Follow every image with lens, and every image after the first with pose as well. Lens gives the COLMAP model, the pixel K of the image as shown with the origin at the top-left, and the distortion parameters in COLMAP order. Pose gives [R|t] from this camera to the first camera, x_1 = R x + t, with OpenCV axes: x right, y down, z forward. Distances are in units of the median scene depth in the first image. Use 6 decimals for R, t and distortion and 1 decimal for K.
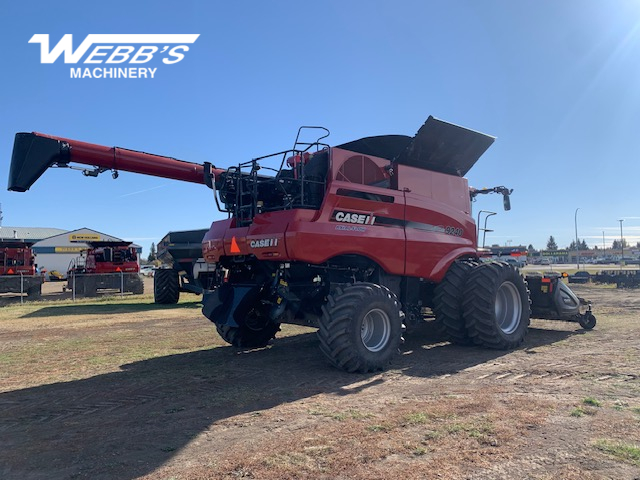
lens RADIAL K [[490.7, 0, 321.3], [0, 490.7, 229.9], [0, 0, 1]] dist [0.004727, 0.000650]
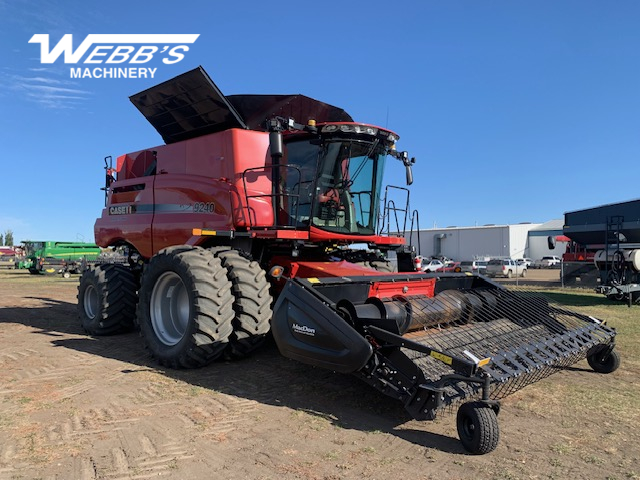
lens RADIAL K [[492.8, 0, 319.0], [0, 492.8, 235.4], [0, 0, 1]] dist [0.010702, -0.006468]
pose [[0.097845, -0.029902, -0.994752, 0.445125], [0.066149, 0.997533, -0.023479, 0.033144], [0.993001, -0.063505, 0.099581, 0.459494]]
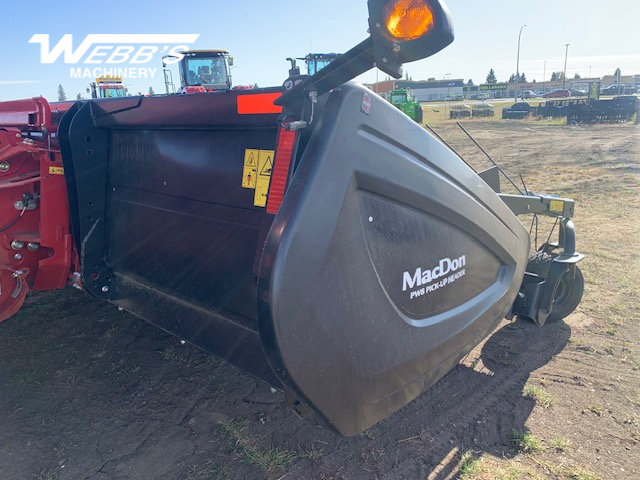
lens RADIAL K [[490.7, 0, 321.3], [0, 490.7, 229.9], [0, 0, 1]] dist [0.004727, 0.000650]
pose [[0.992934, -0.052837, 0.106251, 0.217651], [0.016963, 0.949404, 0.313600, 0.045653], [-0.117445, -0.309582, 0.943592, 0.422797]]
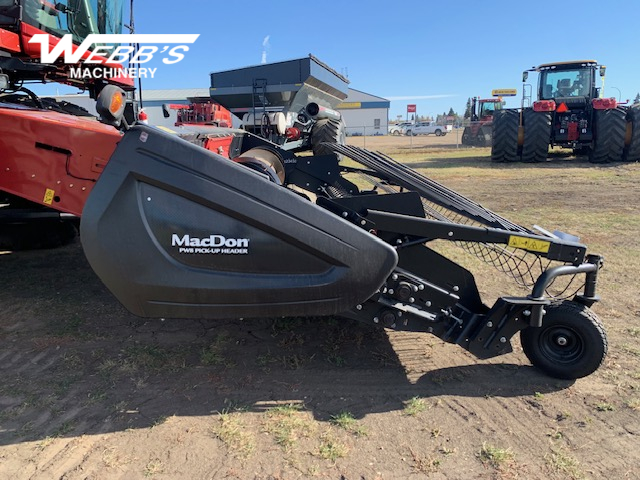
lens RADIAL K [[490.7, 0, 321.3], [0, 490.7, 229.9], [0, 0, 1]] dist [0.004727, 0.000650]
pose [[0.798051, 0.118859, -0.590751, 0.302020], [0.052916, 0.962743, 0.265189, 0.043434], [0.600262, -0.242895, 0.762029, 0.417947]]
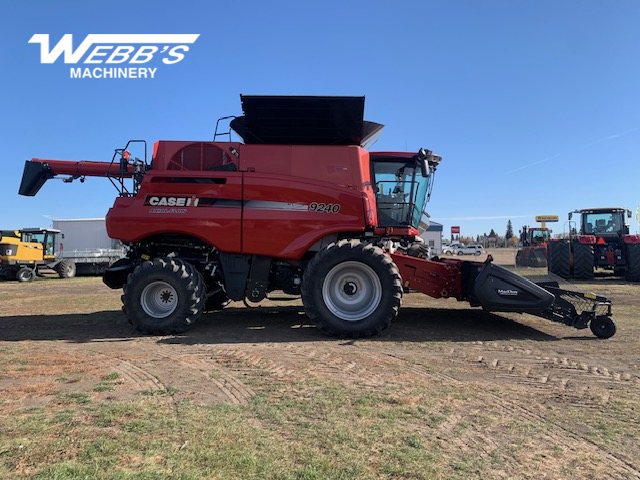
lens RADIAL K [[490.7, 0, 321.3], [0, 490.7, 229.9], [0, 0, 1]] dist [0.004727, 0.000650]
pose [[0.748746, -0.012535, -0.662739, 0.367613], [0.042634, 0.998662, 0.029278, 0.007973], [0.661485, -0.050177, 0.748278, 0.127229]]
